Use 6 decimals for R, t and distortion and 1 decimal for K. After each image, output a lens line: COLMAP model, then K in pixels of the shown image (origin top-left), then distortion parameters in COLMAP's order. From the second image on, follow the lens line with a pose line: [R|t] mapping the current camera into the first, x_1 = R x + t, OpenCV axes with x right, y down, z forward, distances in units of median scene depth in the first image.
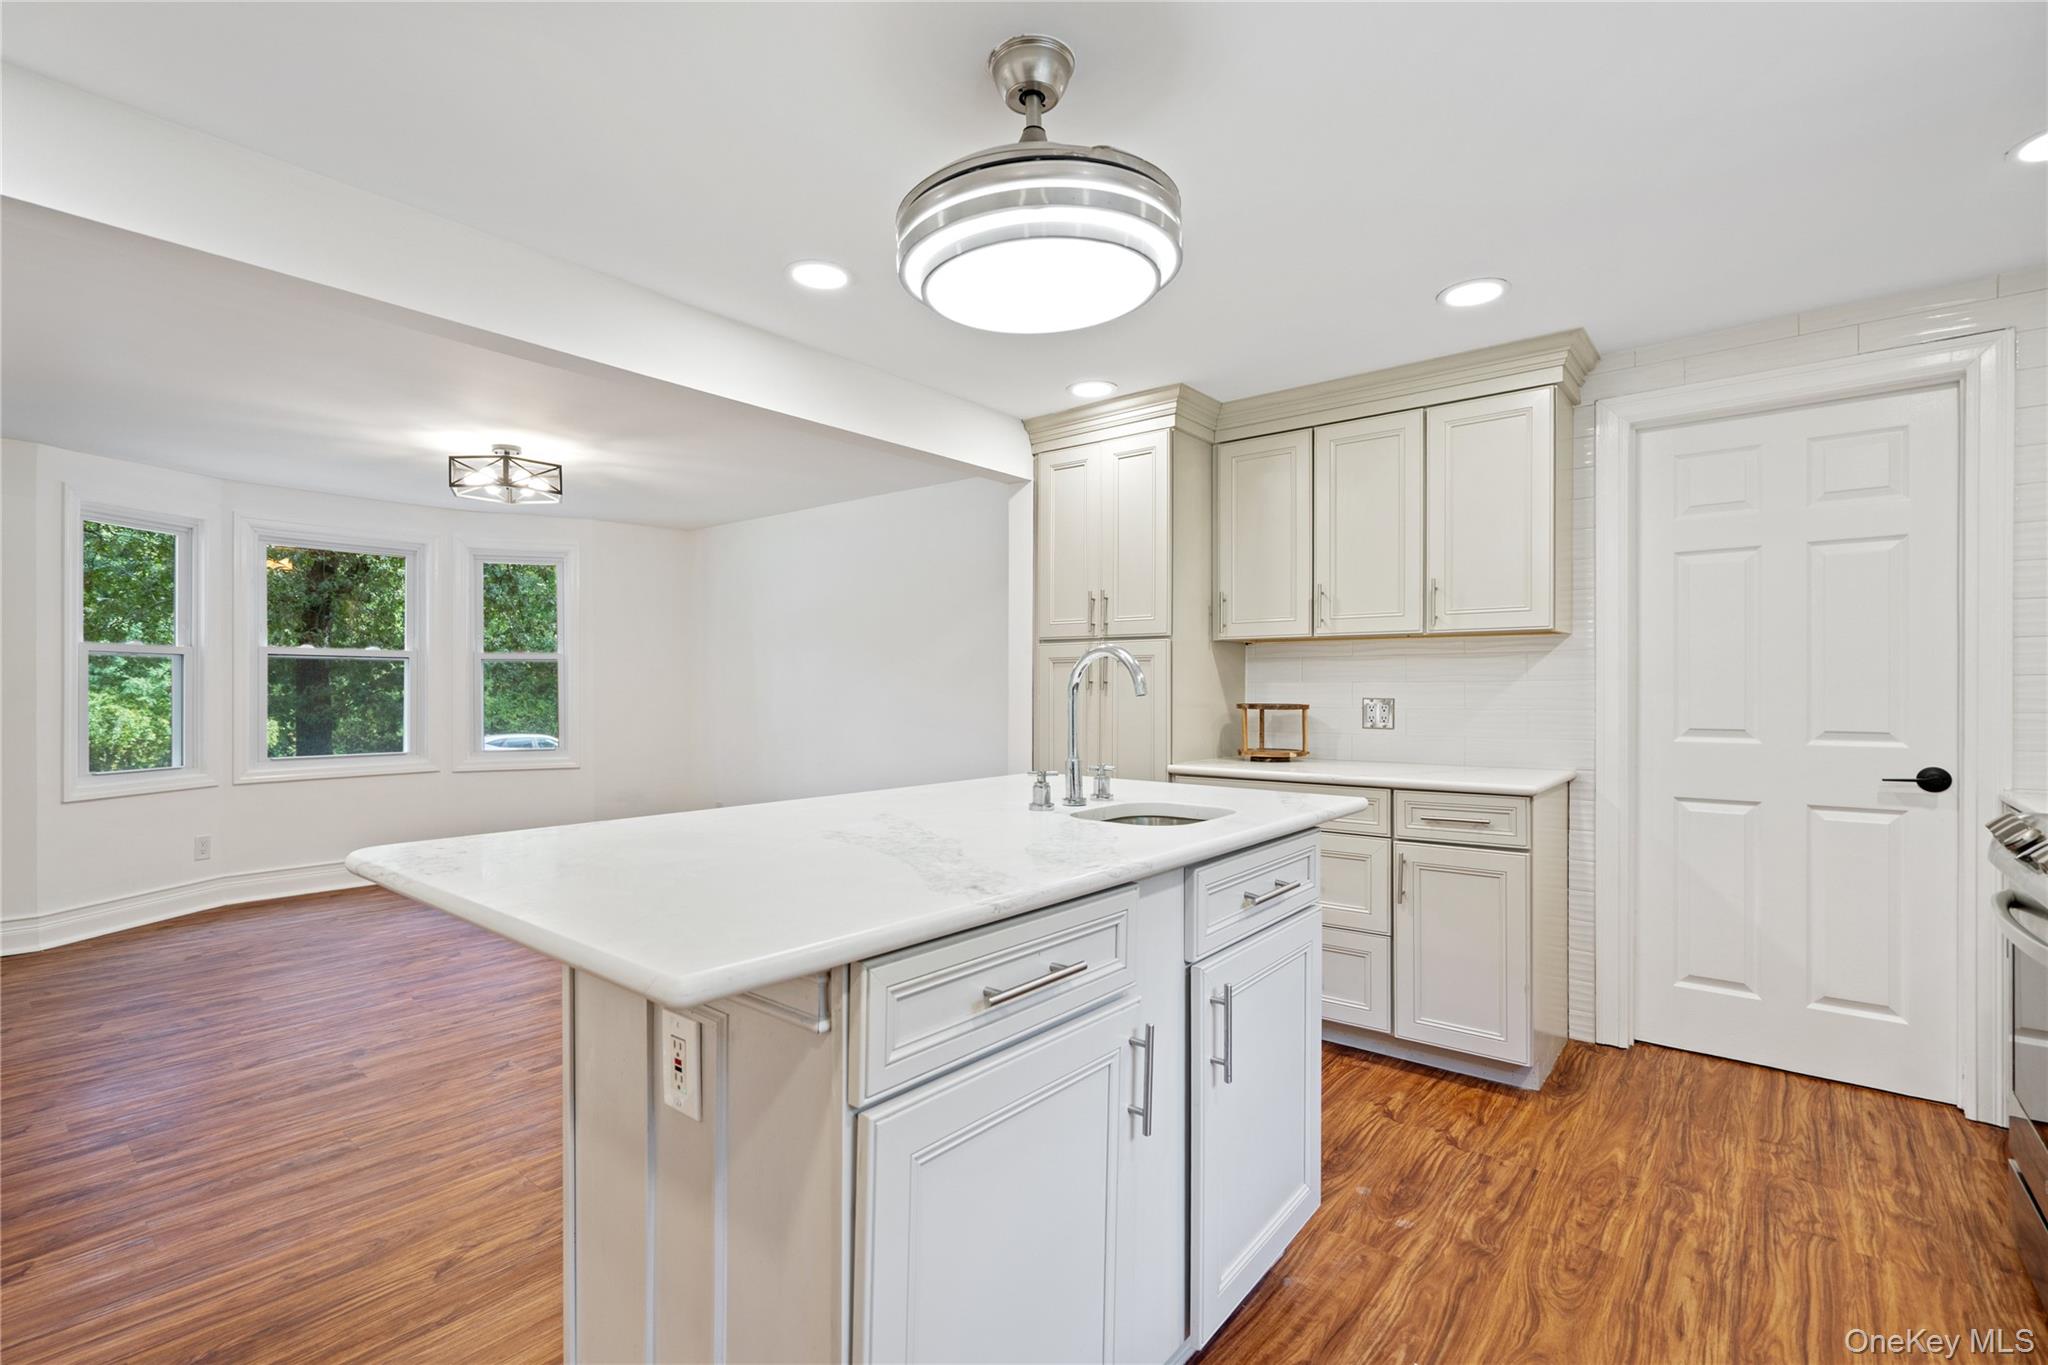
lens RADIAL K [[934.0, 0, 1024.0], [0, 934.0, 682.5], [0, 0, 1]] dist [-0.001654, -0.000439]
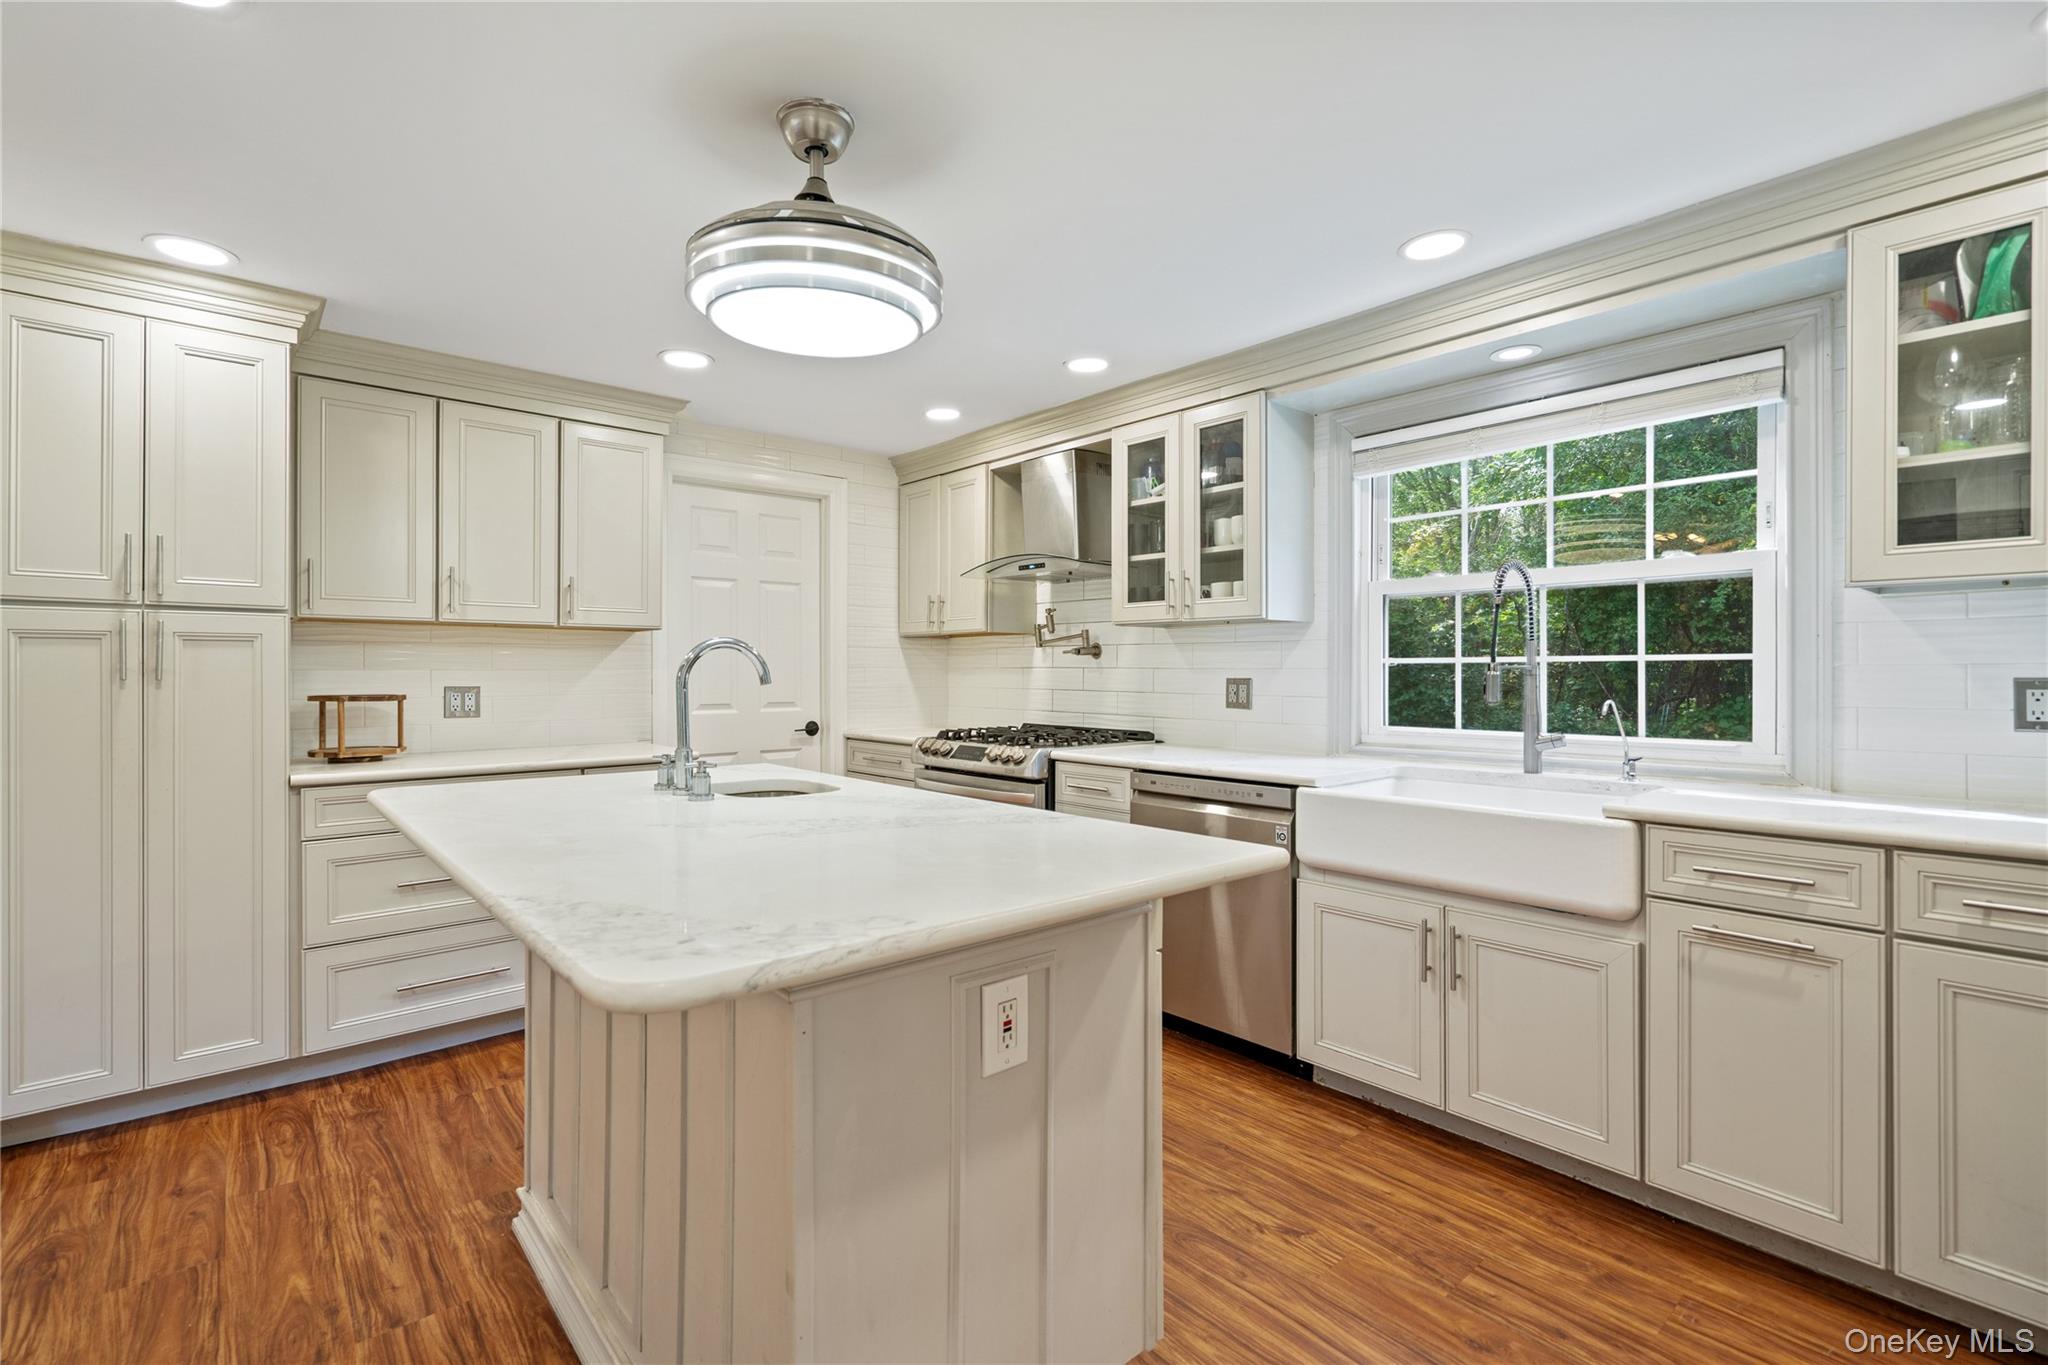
lens RADIAL K [[919.1, 0, 992.6], [0, 919.1, 672.6], [0, 0, 1]] dist [-0.013200, -0.000130]
pose [[0.177361, 0.001281, 0.984145, -0.459202], [-0.003766, 0.999993, -0.000623, 0.000604], [-0.984139, -0.003596, 0.177365, 0.268908]]
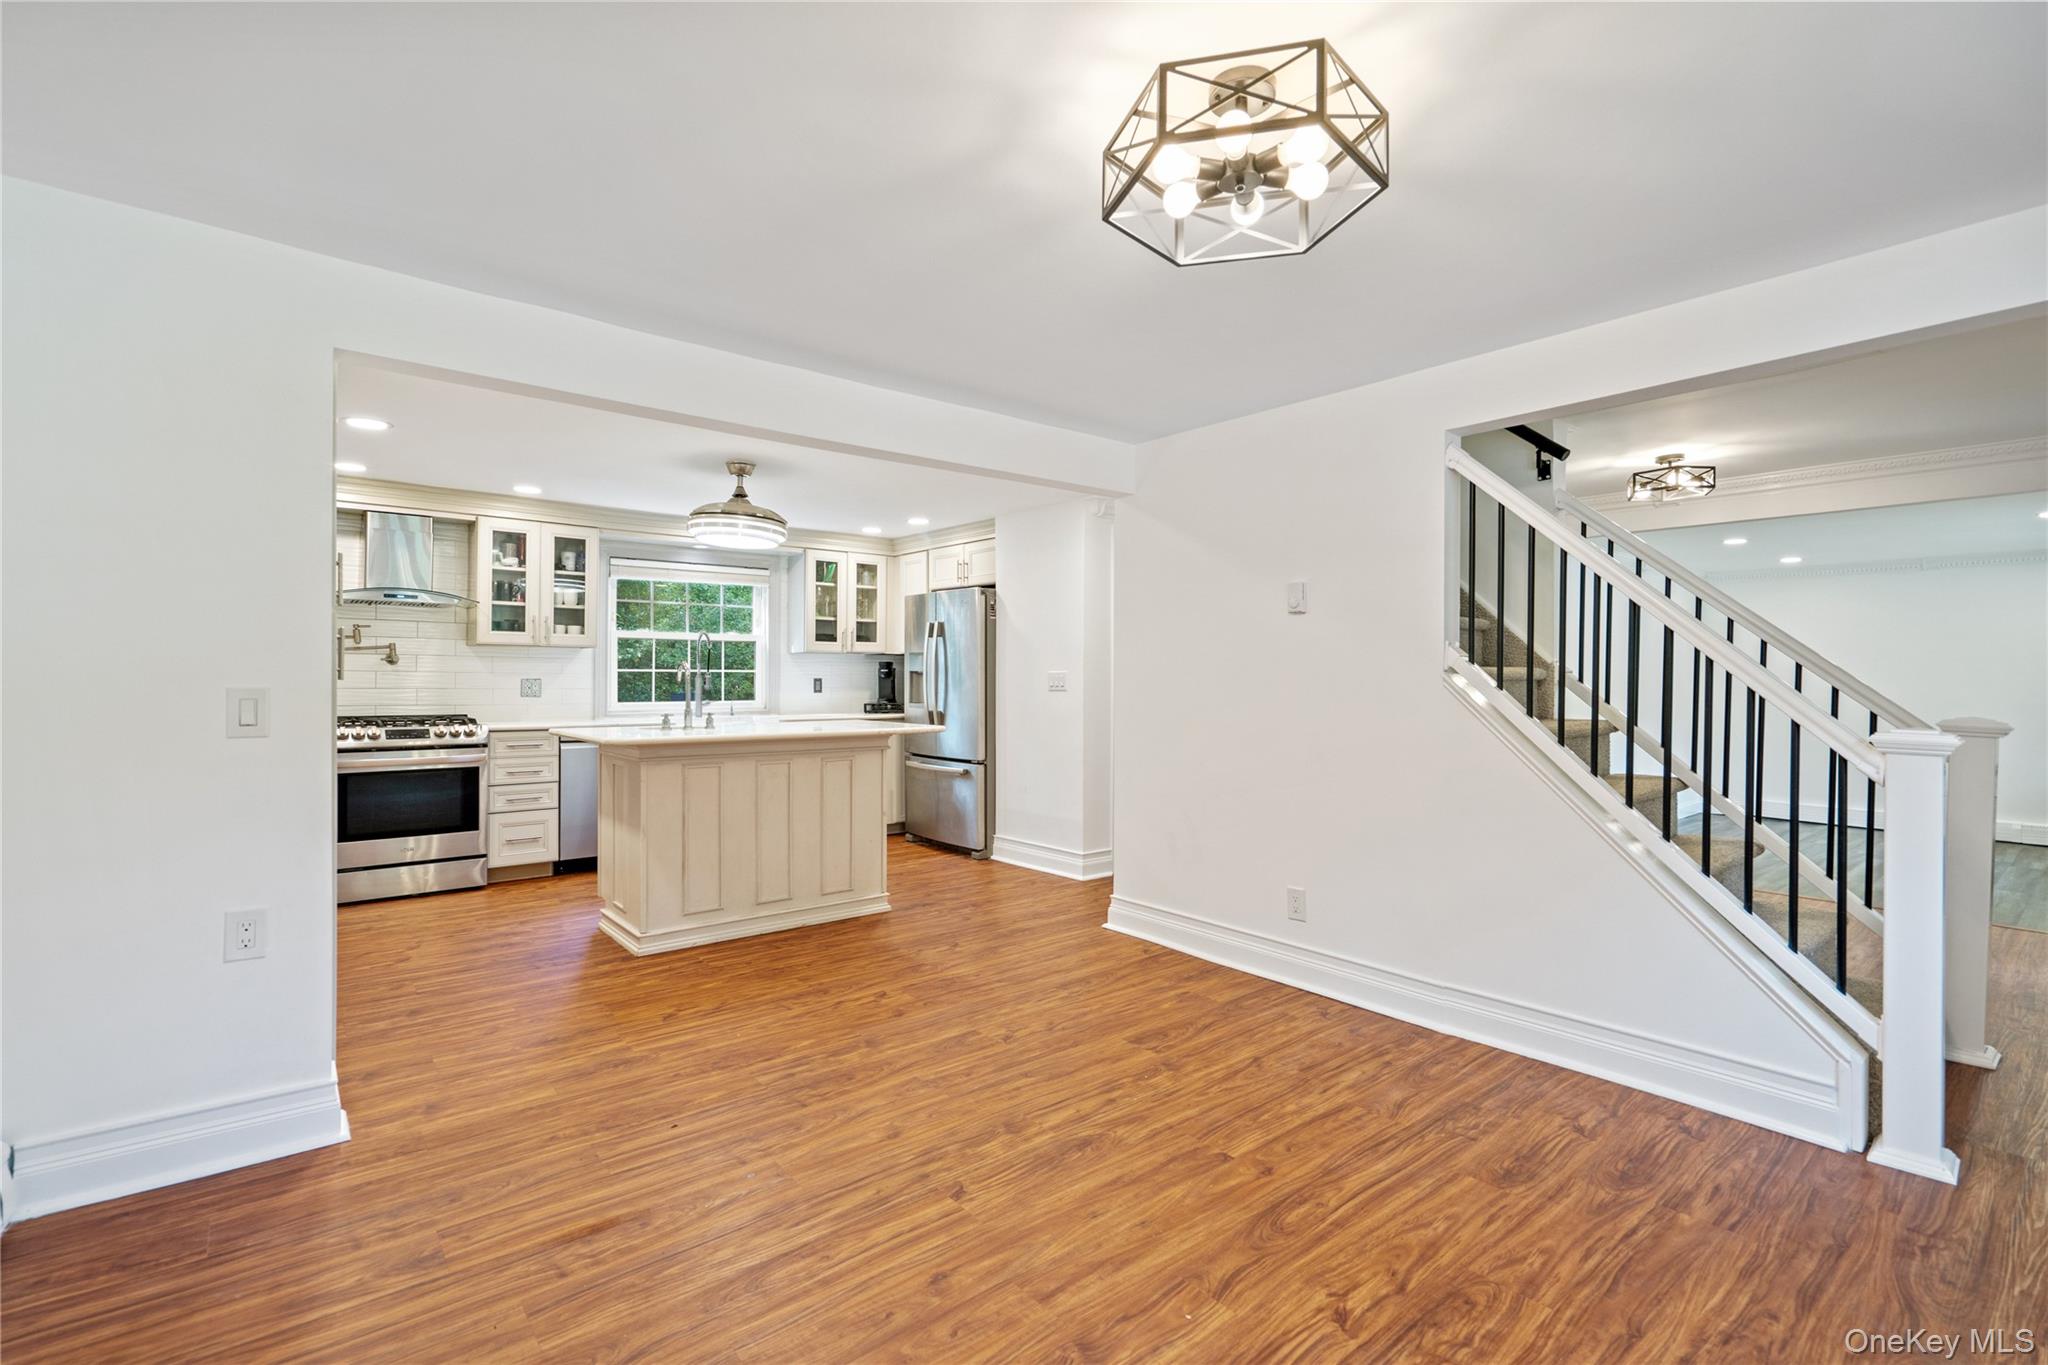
lens RADIAL K [[934.0, 0, 1024.0], [0, 934.0, 682.5], [0, 0, 1]] dist [-0.001654, -0.000439]
pose [[-0.982462, -0.003712, 0.186425, -0.629196], [-0.003712, 0.999993, 0.000346, 0.007437], [-0.186425, -0.000352, -0.982469, 1.657064]]
